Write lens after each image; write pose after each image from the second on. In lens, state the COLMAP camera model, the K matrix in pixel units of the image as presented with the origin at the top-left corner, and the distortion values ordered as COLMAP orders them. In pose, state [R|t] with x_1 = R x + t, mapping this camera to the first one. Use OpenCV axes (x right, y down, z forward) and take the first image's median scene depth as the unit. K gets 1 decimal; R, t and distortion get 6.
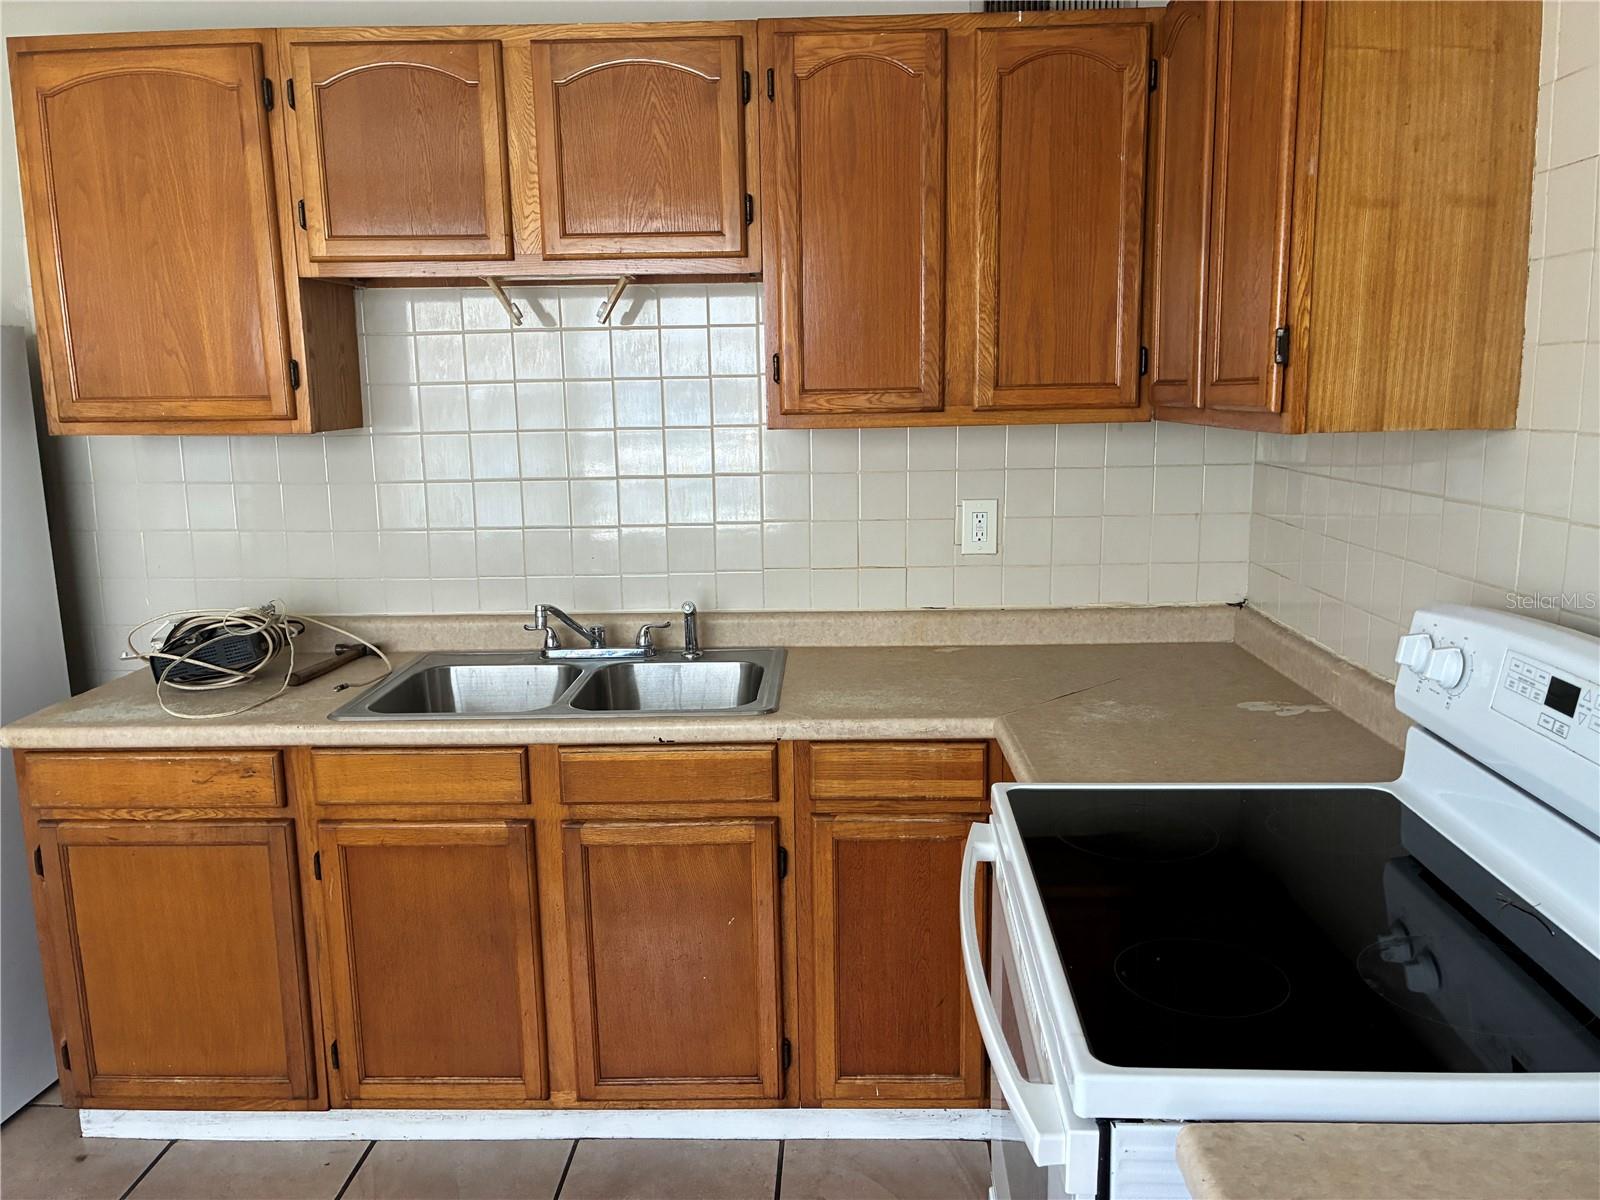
lens RADIAL K [[1234.5, 0, 800.0], [0, 1234.5, 600.0], [0, 0, 1]] dist [0.082454, -0.003663]
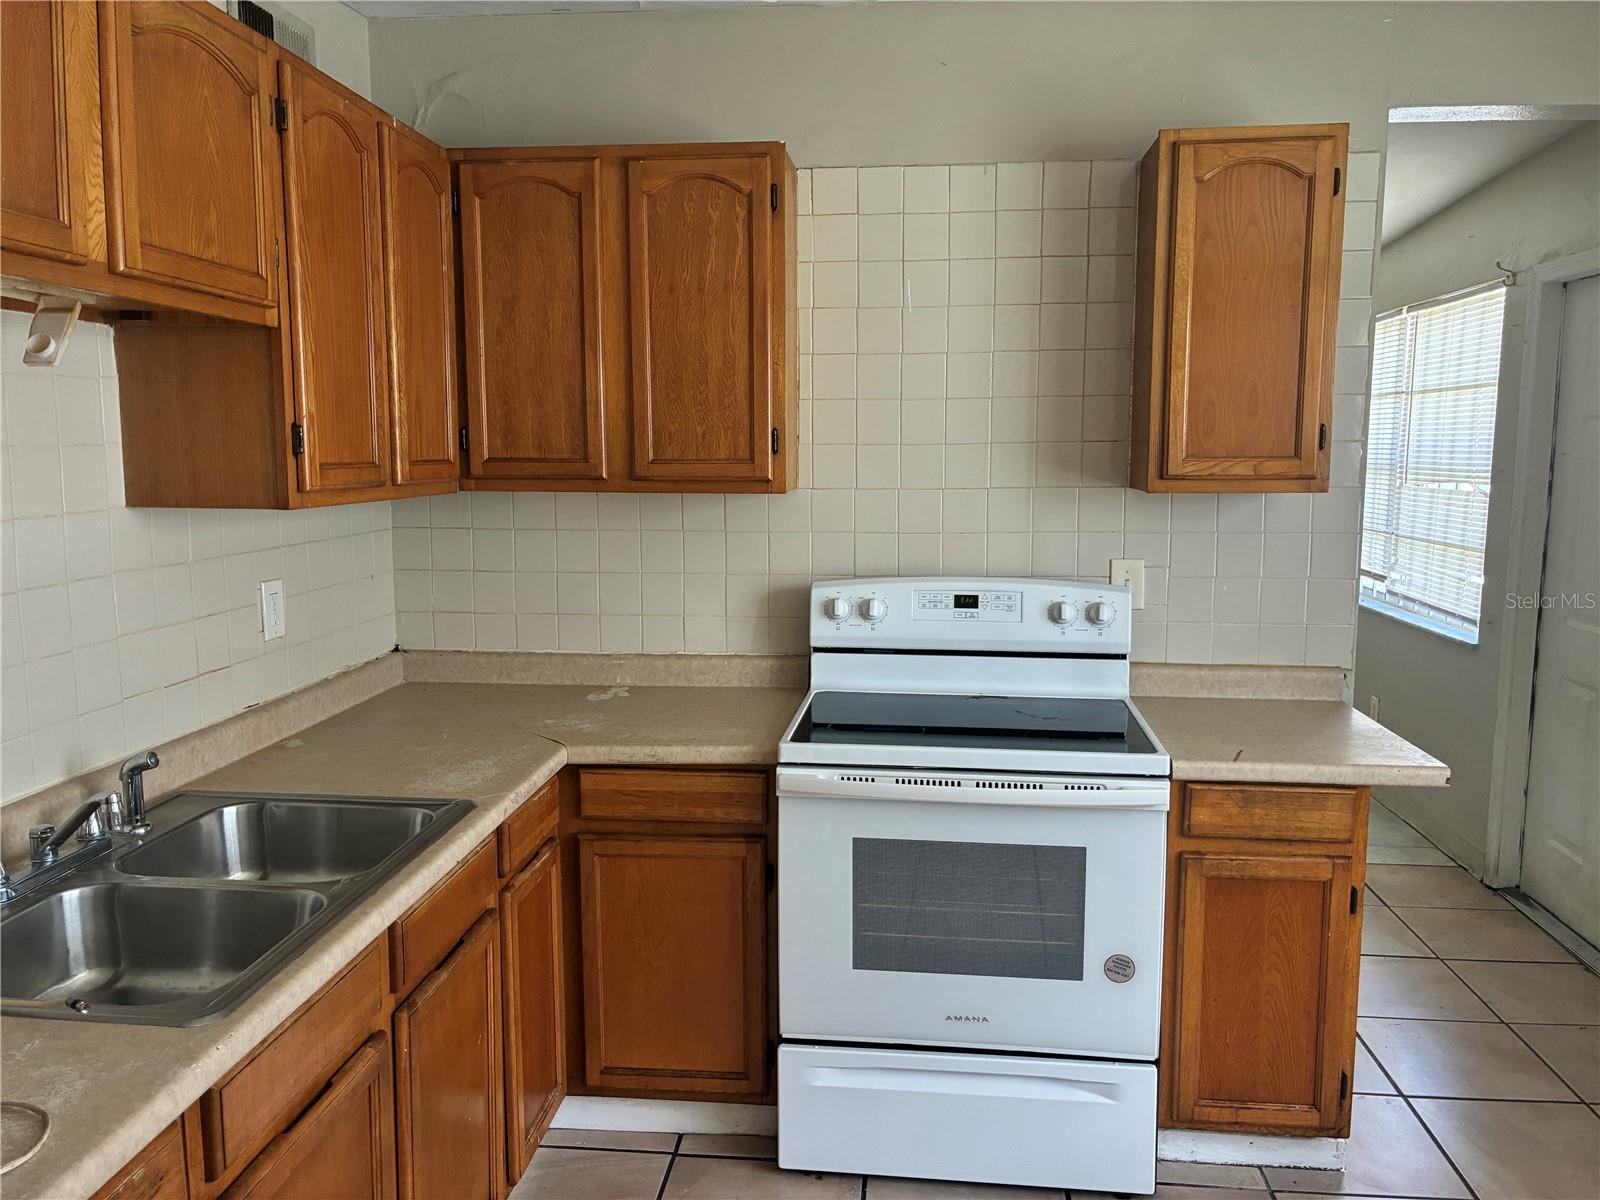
lens RADIAL K [[1234.5, 0, 800.0], [0, 1234.5, 600.0], [0, 0, 1]] dist [0.082454, -0.003663]
pose [[0.073851, -0.112213, 0.990936, -0.874865], [0.169327, 0.980633, 0.098427, -0.105767], [-0.982789, 0.160523, 0.091421, 0.604627]]
